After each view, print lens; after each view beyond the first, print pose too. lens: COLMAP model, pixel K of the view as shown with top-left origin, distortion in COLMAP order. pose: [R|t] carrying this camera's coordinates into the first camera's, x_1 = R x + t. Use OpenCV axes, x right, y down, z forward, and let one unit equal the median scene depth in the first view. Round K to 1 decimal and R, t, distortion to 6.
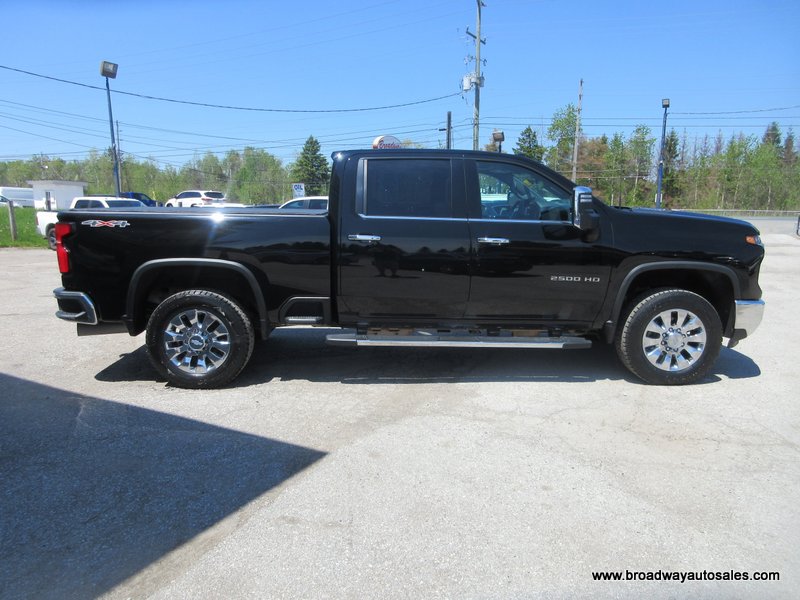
lens RADIAL K [[583.8, 0, 399.0], [0, 583.8, 321.3], [0, 0, 1]] dist [-0.002705, 0.002576]
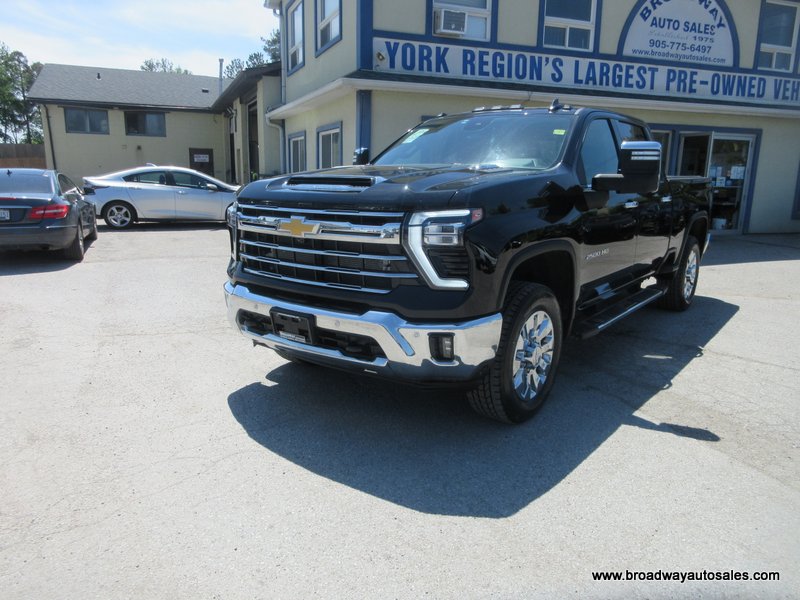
lens RADIAL K [[598.9, 0, 400.0], [0, 598.9, 300.0], [0, 0, 1]] dist [0.008477, 0.005219]
pose [[-0.617140, 0.148572, -0.772699, 1.056855], [-0.172746, 0.932472, 0.317262, -0.294428], [0.767657, 0.329276, -0.549801, 1.553061]]
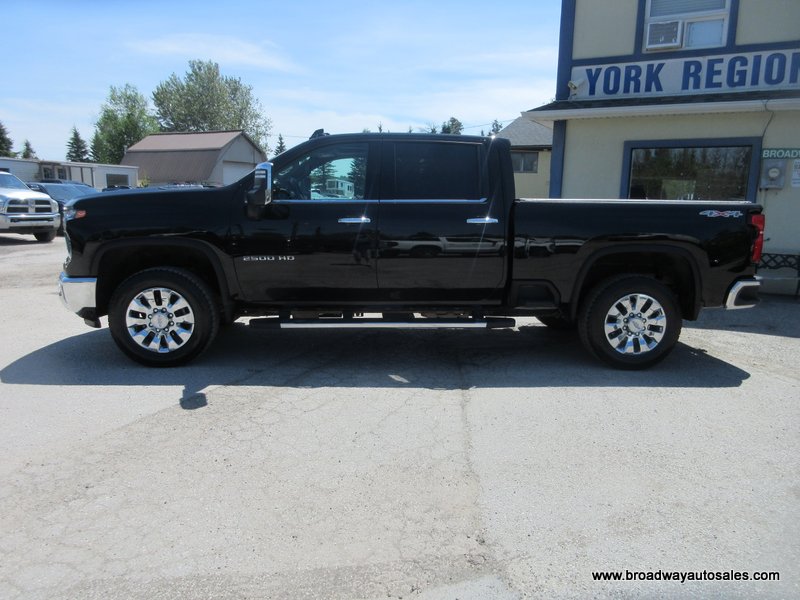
lens RADIAL K [[598.9, 0, 400.0], [0, 598.9, 300.0], [0, 0, 1]] dist [0.008477, 0.005219]
pose [[-0.998089, -0.018294, -0.059017, 0.123449], [-0.038132, 0.933940, 0.355389, -0.424791], [0.048617, 0.356960, -0.932854, 2.205008]]
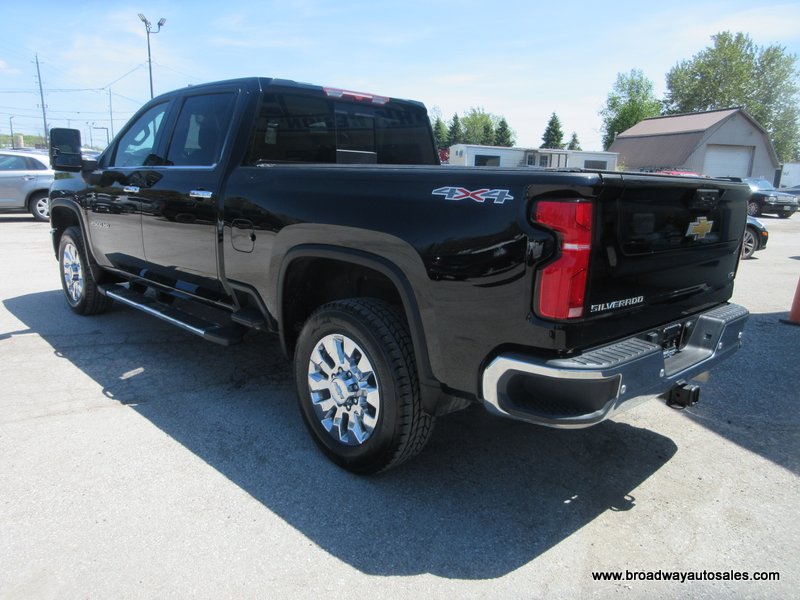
lens RADIAL K [[606.8, 0, 400.0], [0, 606.8, 300.0], [0, 0, 1]] dist [-0.004961, -0.001157]
pose [[-0.693874, -0.181143, 0.696941, -0.733403], [0.099667, 0.934370, 0.342082, -0.310515], [-0.713166, 0.306823, -0.630281, 1.597434]]
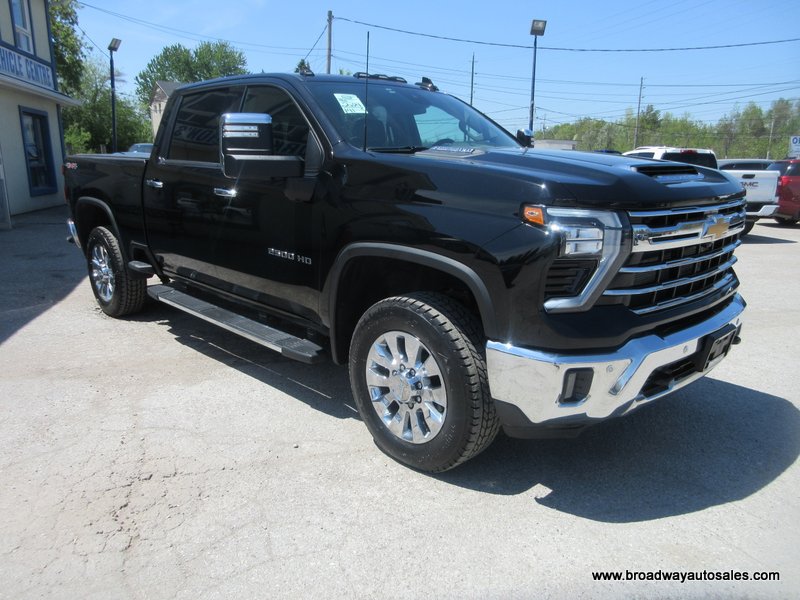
lens RADIAL K [[598.9, 0, 400.0], [0, 598.9, 300.0], [0, 0, 1]] dist [0.008477, 0.005219]
pose [[0.685807, 0.168379, -0.708037, 0.816613], [-0.149492, 0.984715, 0.089379, -0.095233], [0.712264, 0.044549, 0.700496, 0.561254]]
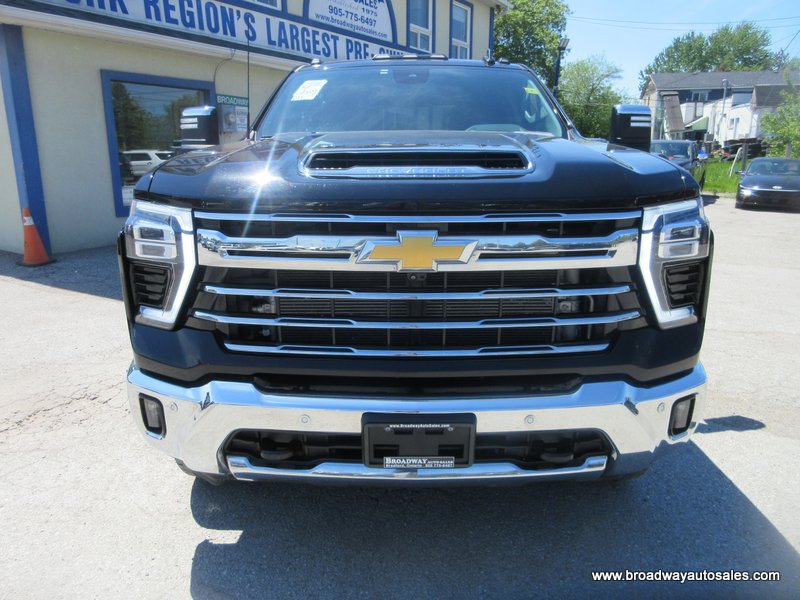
lens RADIAL K [[598.9, 0, 400.0], [0, 598.9, 300.0], [0, 0, 1]] dist [0.008477, 0.005219]
pose [[-0.023254, 0.237277, -0.971164, 0.942561], [-0.199543, 0.950778, 0.237074, -0.198461], [0.979613, 0.199302, 0.025238, 1.093736]]
